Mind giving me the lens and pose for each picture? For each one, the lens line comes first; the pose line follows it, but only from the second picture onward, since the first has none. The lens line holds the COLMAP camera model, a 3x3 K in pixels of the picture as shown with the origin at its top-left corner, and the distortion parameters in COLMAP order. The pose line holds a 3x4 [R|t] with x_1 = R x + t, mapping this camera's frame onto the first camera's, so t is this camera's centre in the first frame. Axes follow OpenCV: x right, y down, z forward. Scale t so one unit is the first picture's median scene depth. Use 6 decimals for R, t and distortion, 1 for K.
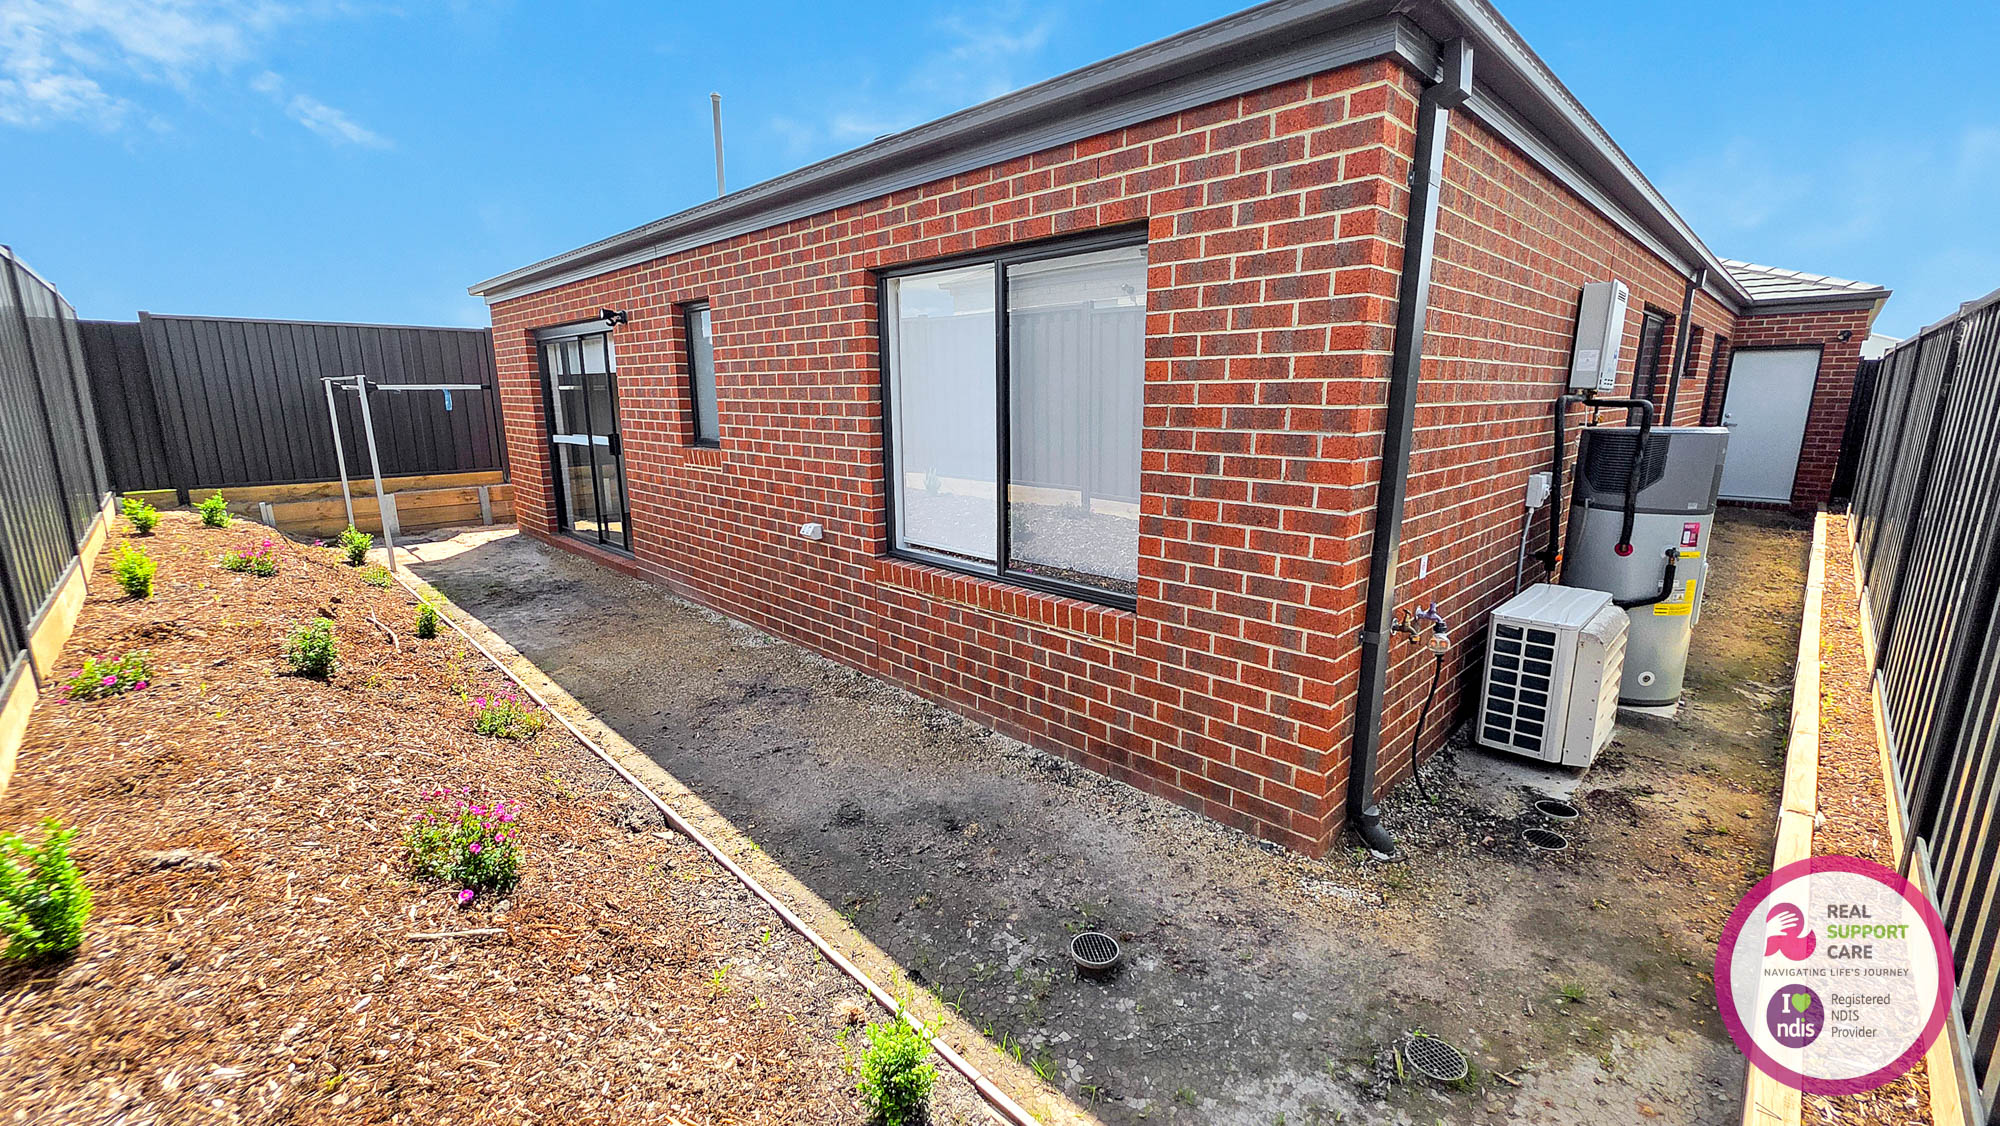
lens RADIAL K [[842.6, 0, 995.0], [0, 842.6, 554.2], [0, 0, 1]] dist [0.000360, -0.000140]
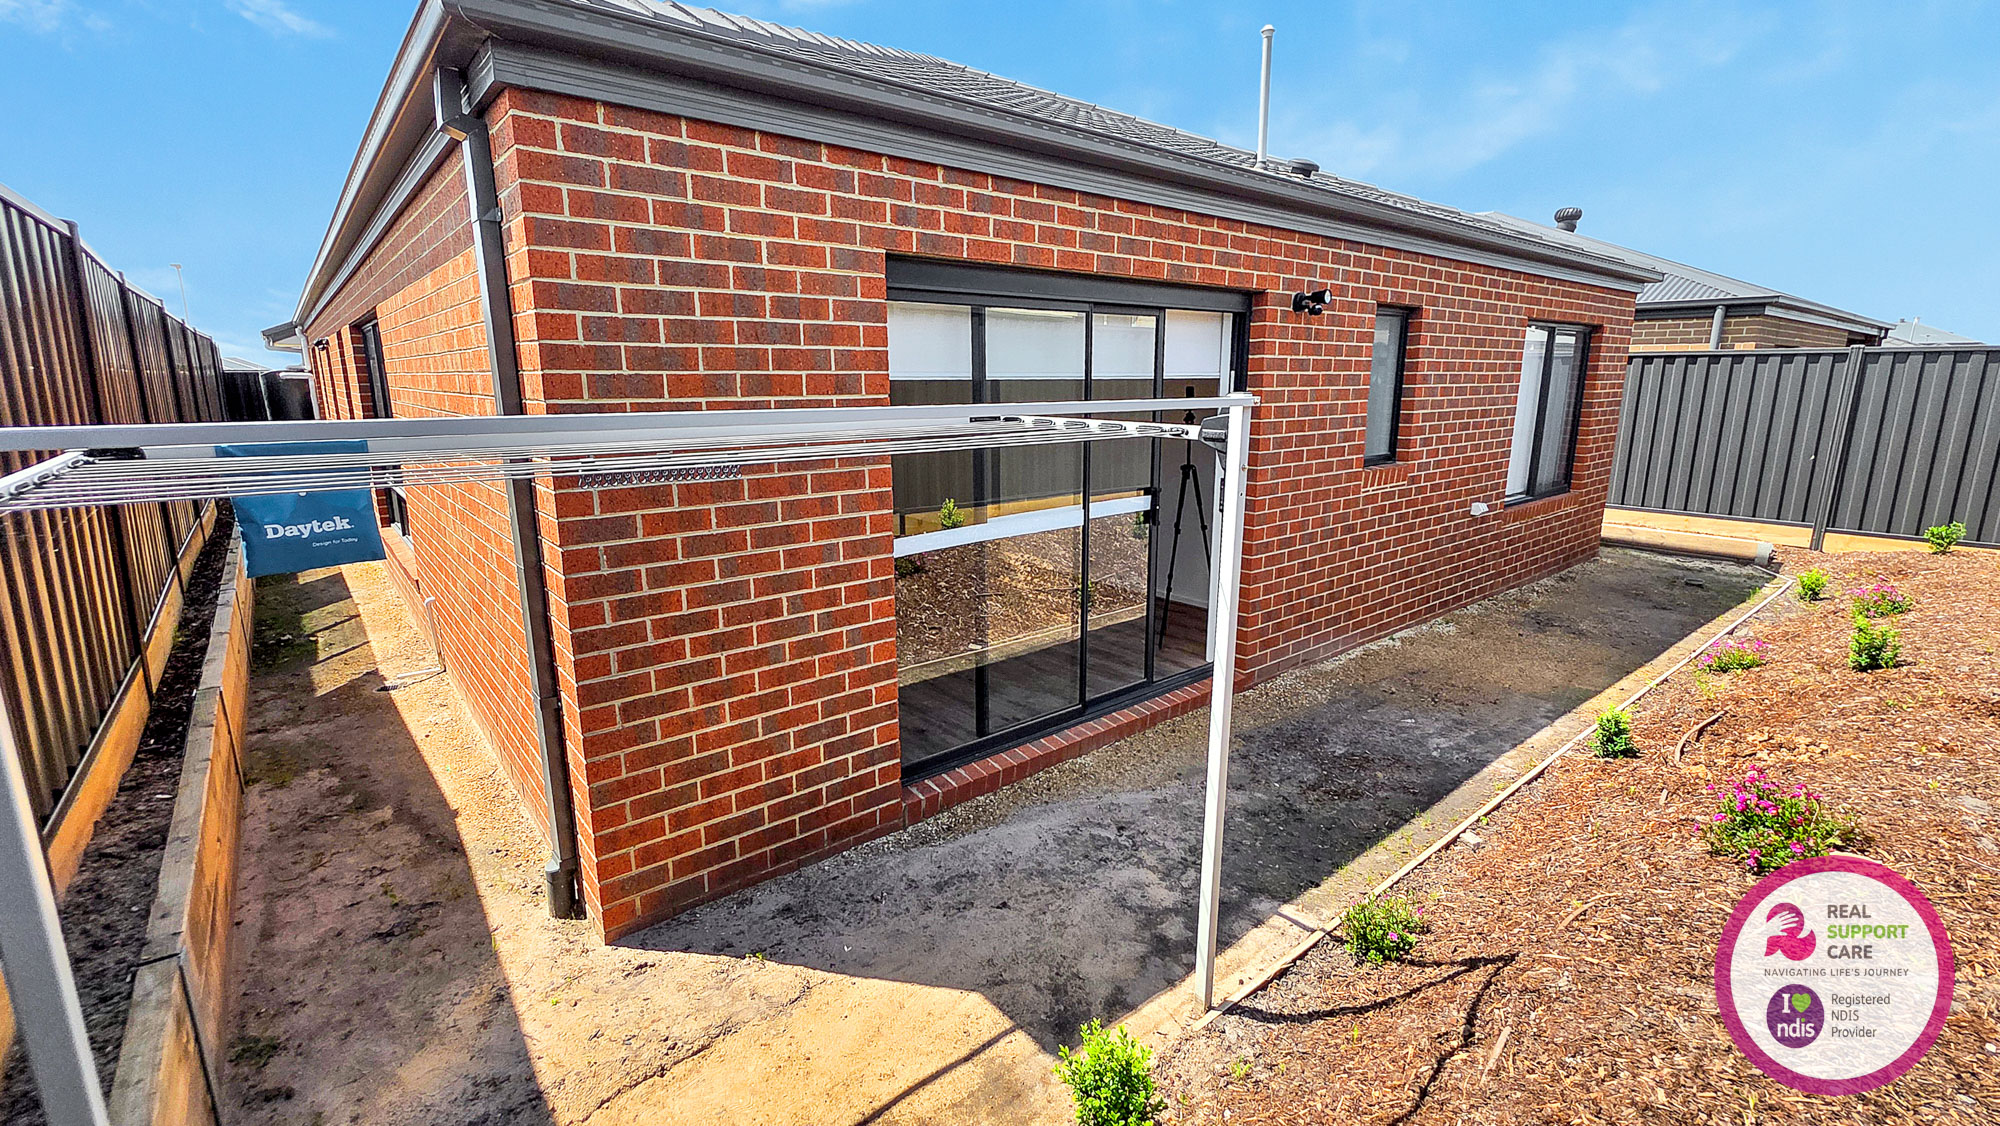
lens RADIAL K [[842.6, 0, 995.0], [0, 842.6, 554.2], [0, 0, 1]] dist [0.000360, -0.000140]
pose [[0.079006, -0.156812, 0.984463, -1.137214], [0.232062, 0.963312, 0.134820, -0.221564], [-0.969487, 0.217805, 0.112498, 1.157693]]
